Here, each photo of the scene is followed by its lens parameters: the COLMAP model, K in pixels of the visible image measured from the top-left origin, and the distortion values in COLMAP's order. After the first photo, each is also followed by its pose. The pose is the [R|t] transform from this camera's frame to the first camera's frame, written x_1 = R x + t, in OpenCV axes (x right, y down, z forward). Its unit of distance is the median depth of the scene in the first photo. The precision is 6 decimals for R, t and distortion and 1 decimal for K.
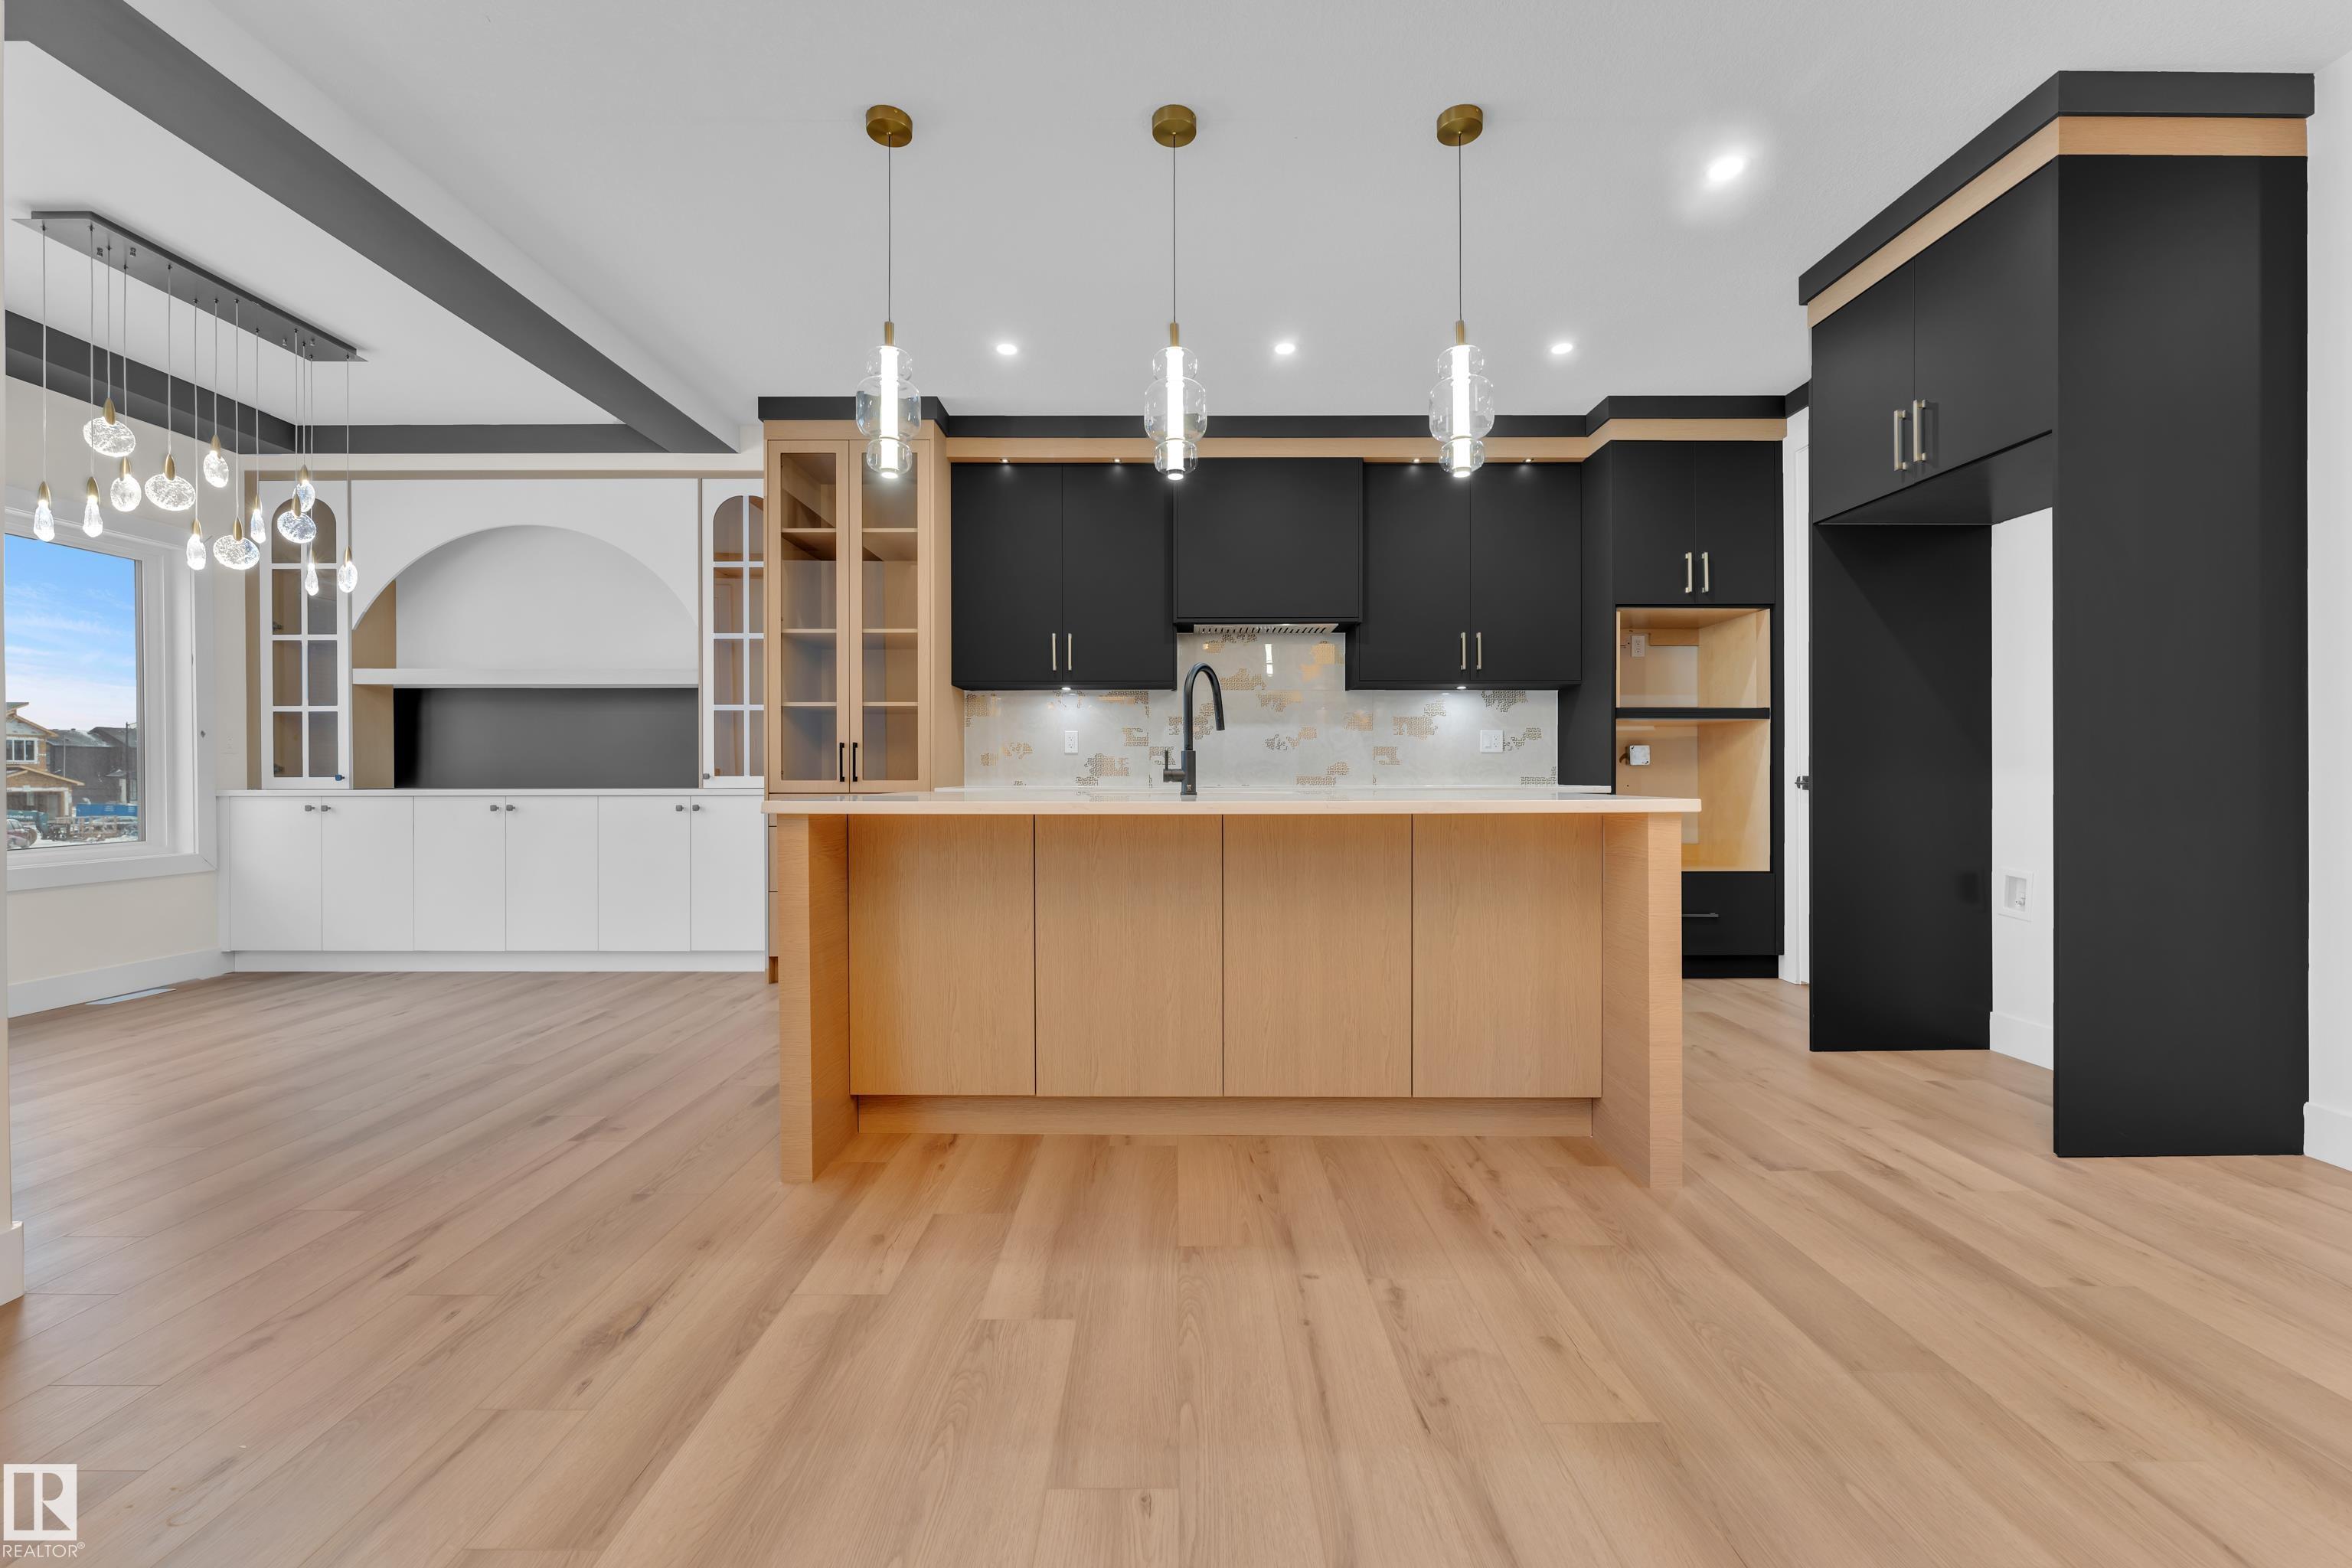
lens RADIAL K [[949.2, 0, 1178.1], [0, 949.2, 779.1], [0, 0, 1]] dist [-0.002698, -0.000413]
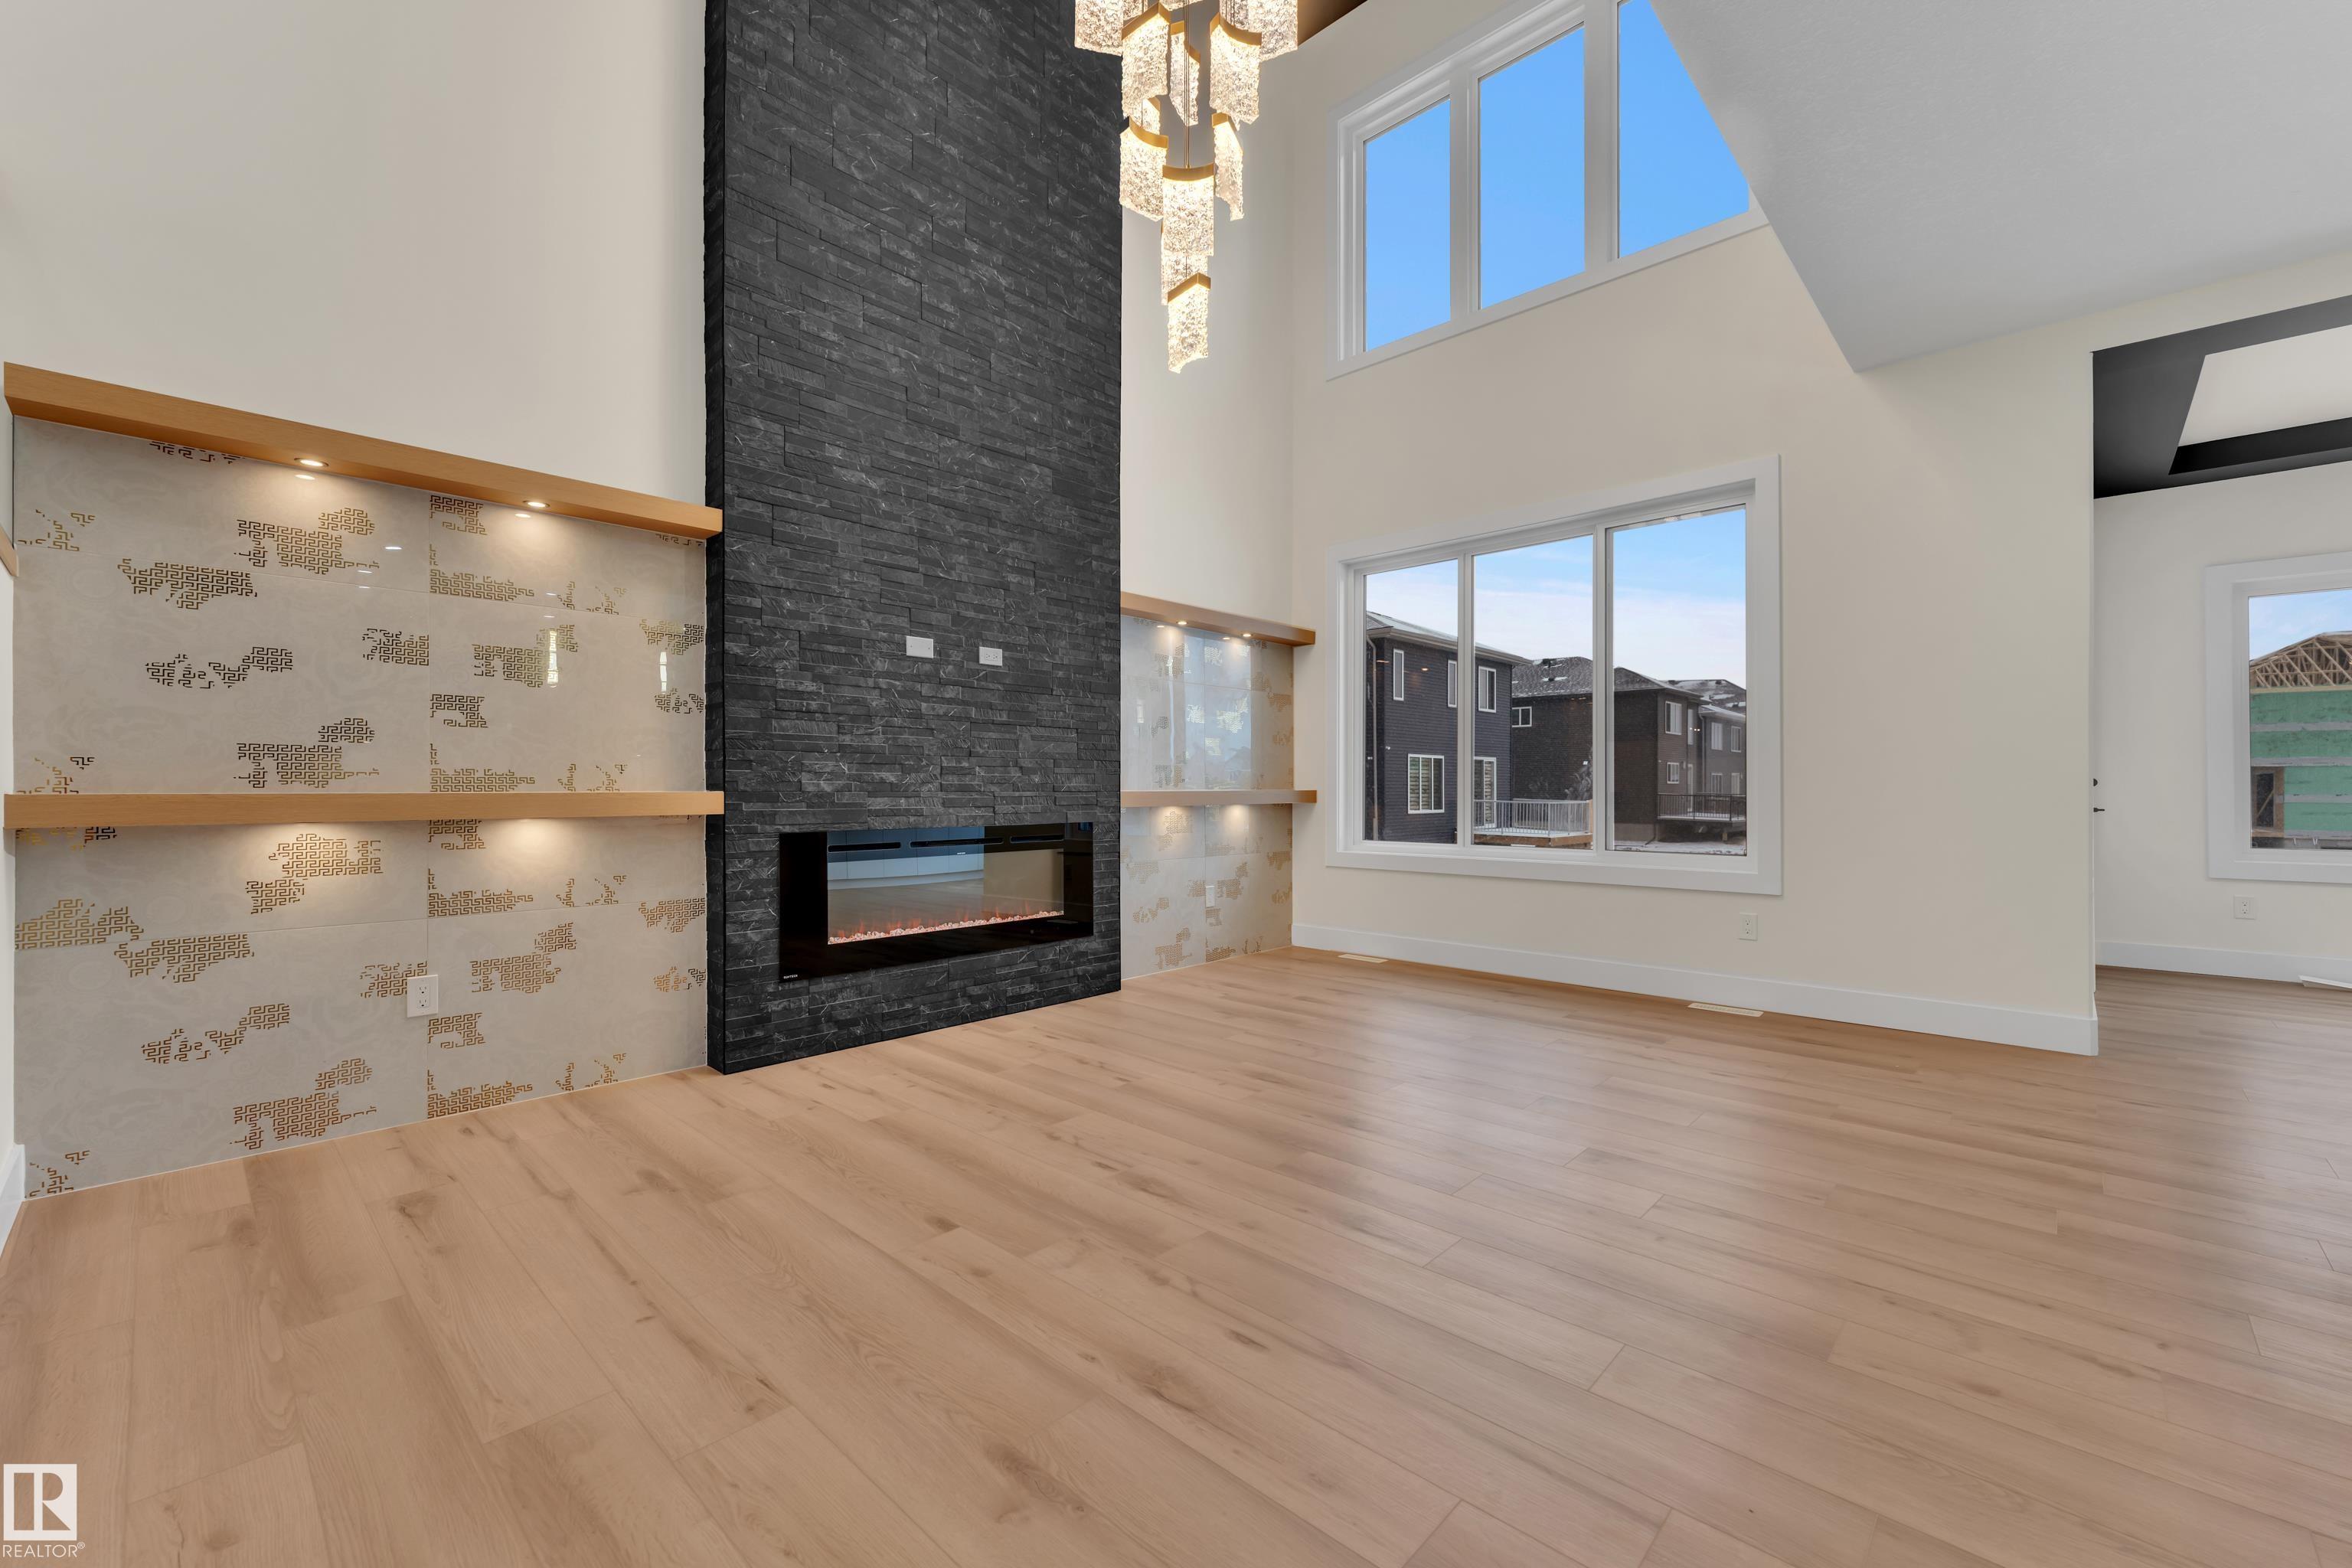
lens RADIAL K [[956.5, 0, 1176.0], [0, 956.5, 784.0], [0, 0, 1]] dist [0.001322, -0.000134]
pose [[-0.687936, -0.000455, -0.725771, 0.609406], [-0.001609, 0.999998, 0.000897, -0.006298], [0.725769, 0.001785, -0.687936, 0.393587]]
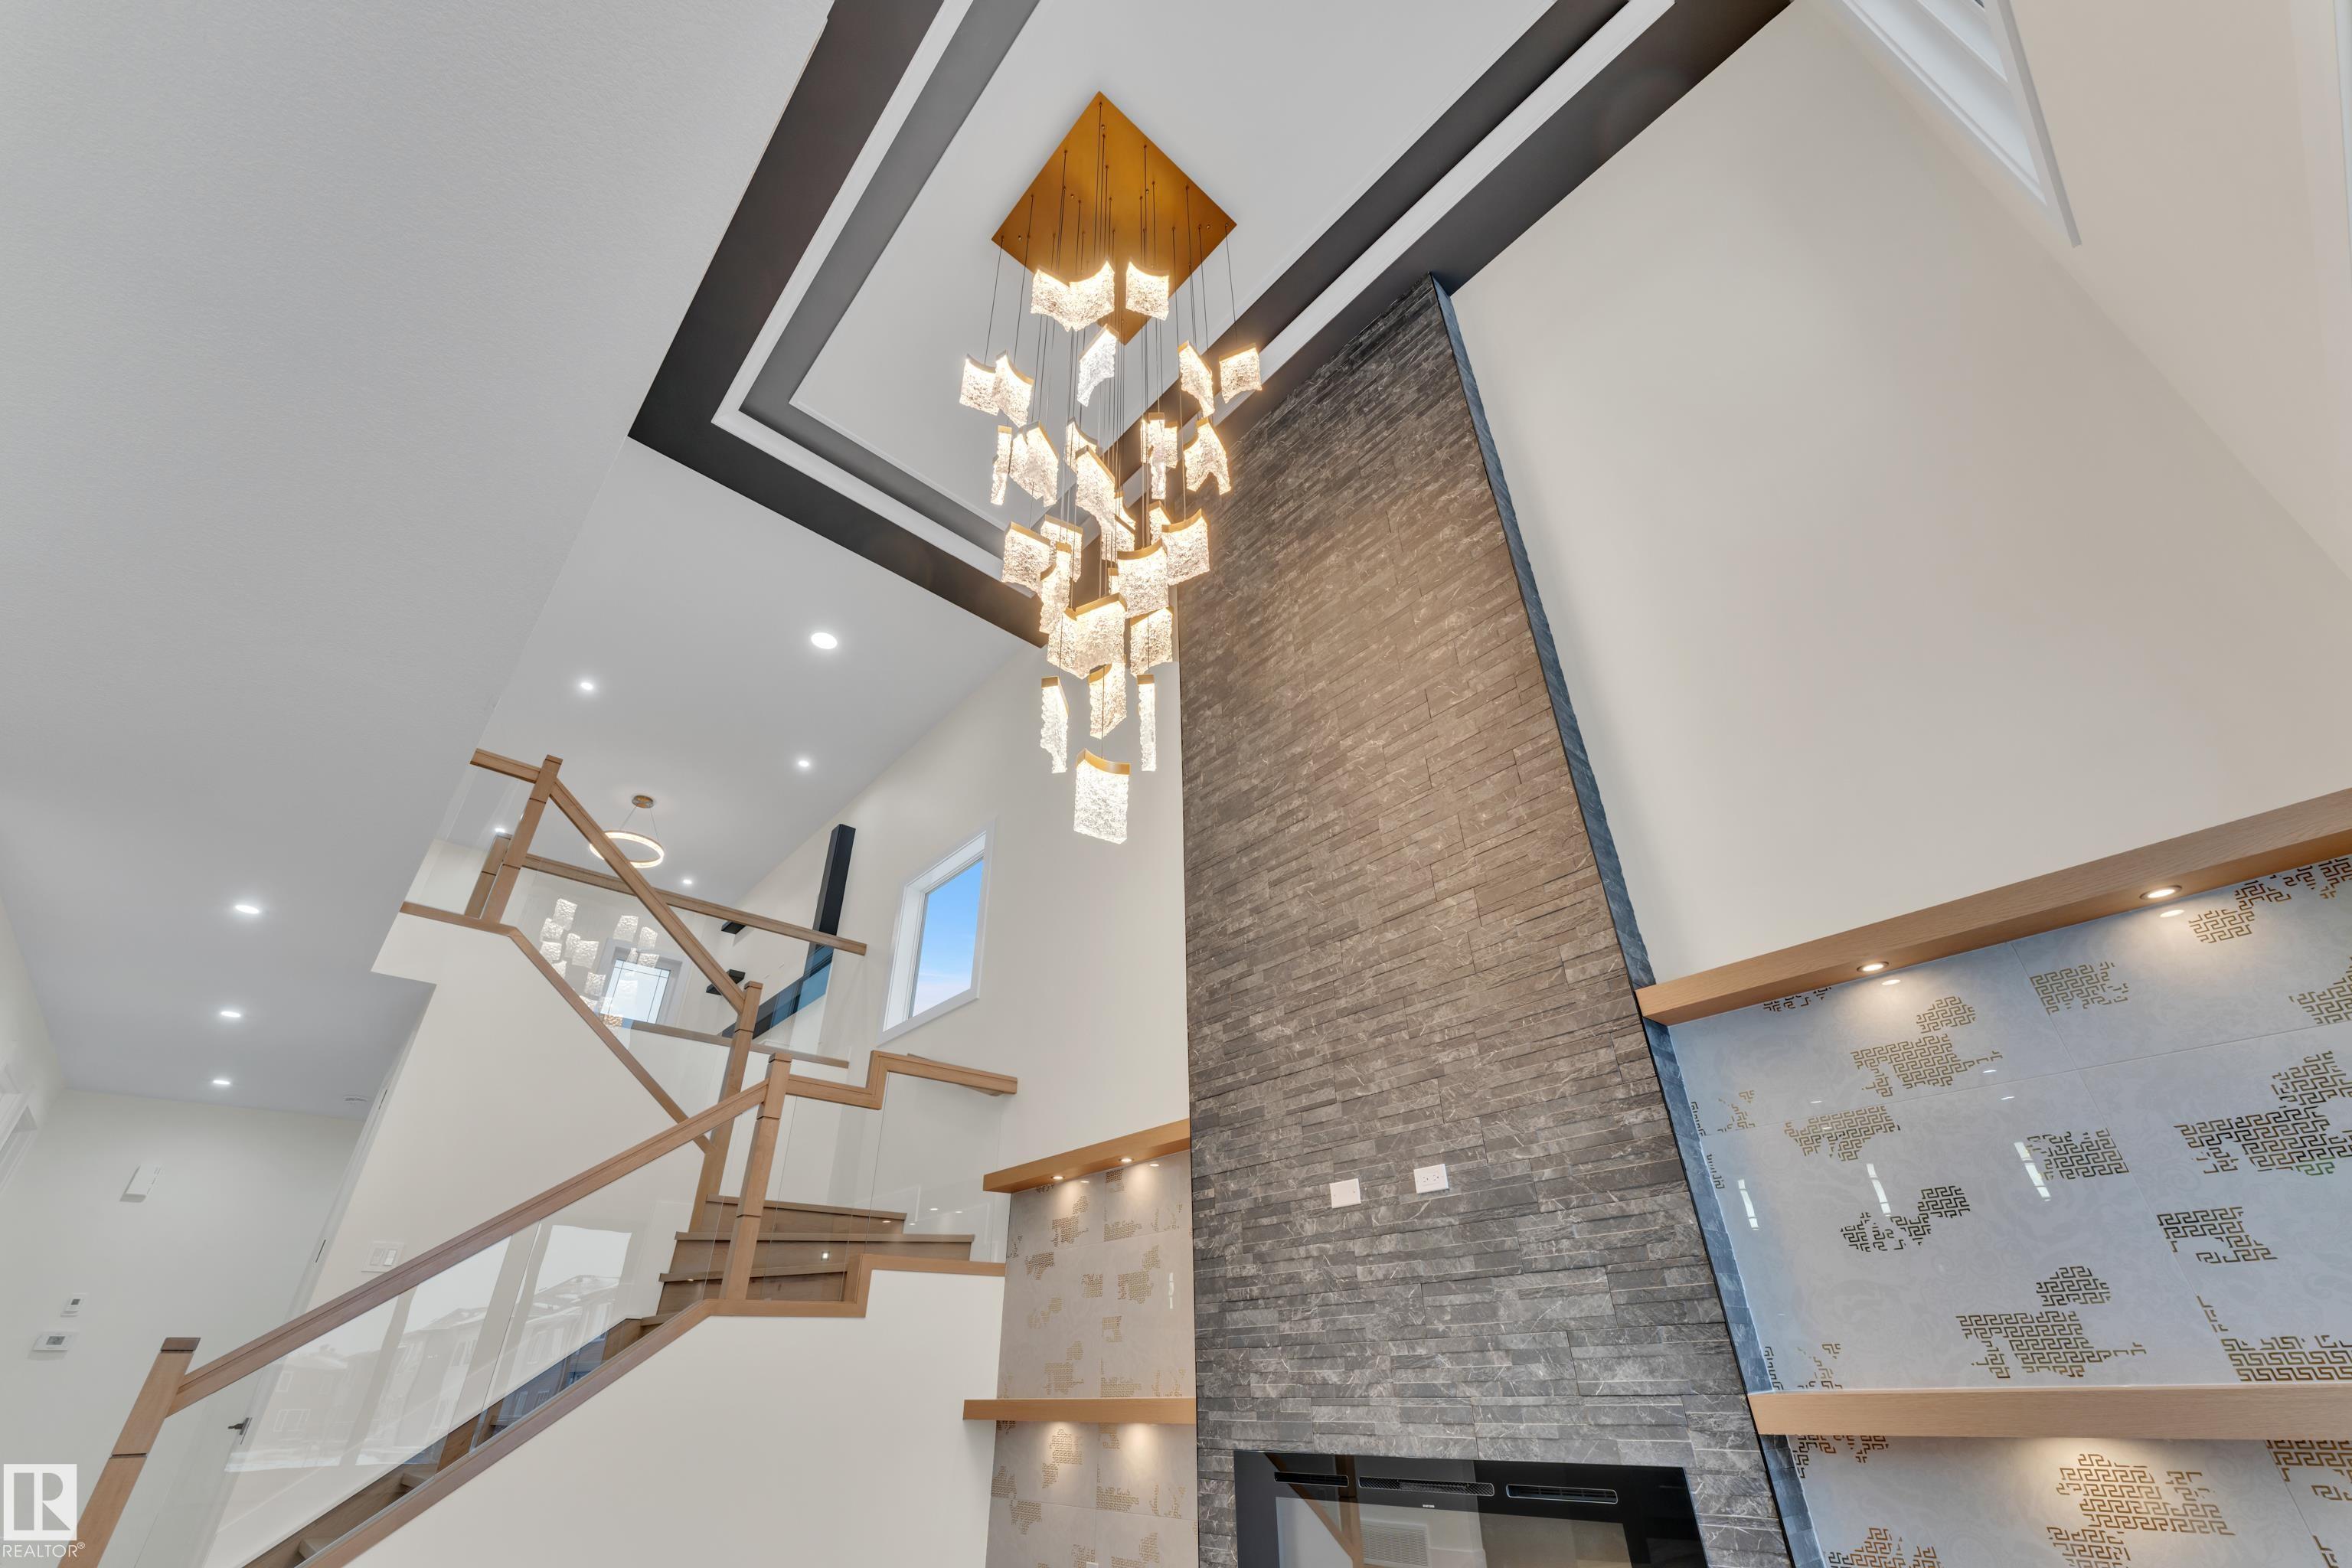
lens RADIAL K [[945.9, 0, 1174.8], [0, 945.9, 791.2], [0, 0, 1]] dist [-0.004265, -0.000294]
pose [[-0.665190, 0.409660, 0.624260, -0.355422], [0.024518, 0.847587, -0.530090, -0.010670], [-0.746271, -0.337306, -0.573850, 0.238868]]
